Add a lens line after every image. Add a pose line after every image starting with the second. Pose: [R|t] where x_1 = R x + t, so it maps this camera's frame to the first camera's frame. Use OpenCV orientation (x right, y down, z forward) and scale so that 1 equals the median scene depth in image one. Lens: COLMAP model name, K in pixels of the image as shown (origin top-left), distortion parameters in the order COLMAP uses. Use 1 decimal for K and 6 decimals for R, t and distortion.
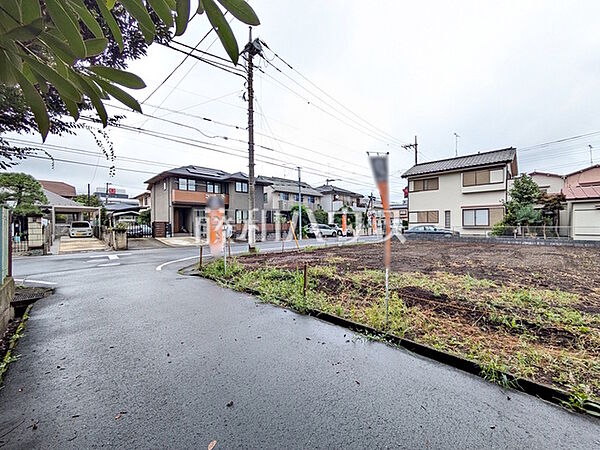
lens RADIAL K [[236.4, 0, 299.7], [0, 236.4, 225.0], [0, 0, 1]] dist [-0.005856, 0.002649]
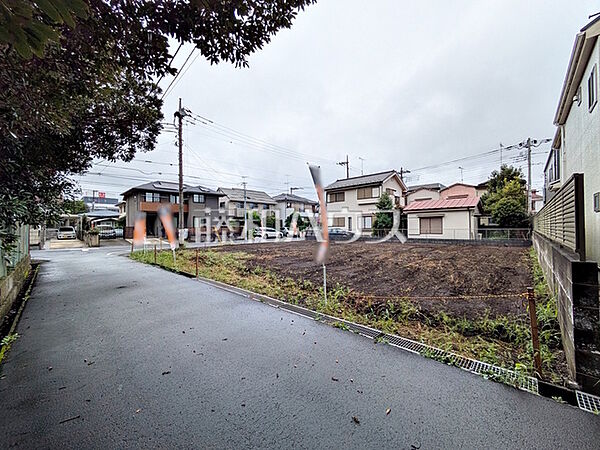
lens RADIAL K [[236.4, 0, 300.7], [0, 236.4, 225.3], [0, 0, 1]] dist [-0.005856, 0.002649]
pose [[0.999658, -0.005093, 0.025661, 0.338450], [0.005386, 0.999921, -0.011354, -0.001753], [-0.025601, 0.011489, 0.999606, -0.341282]]
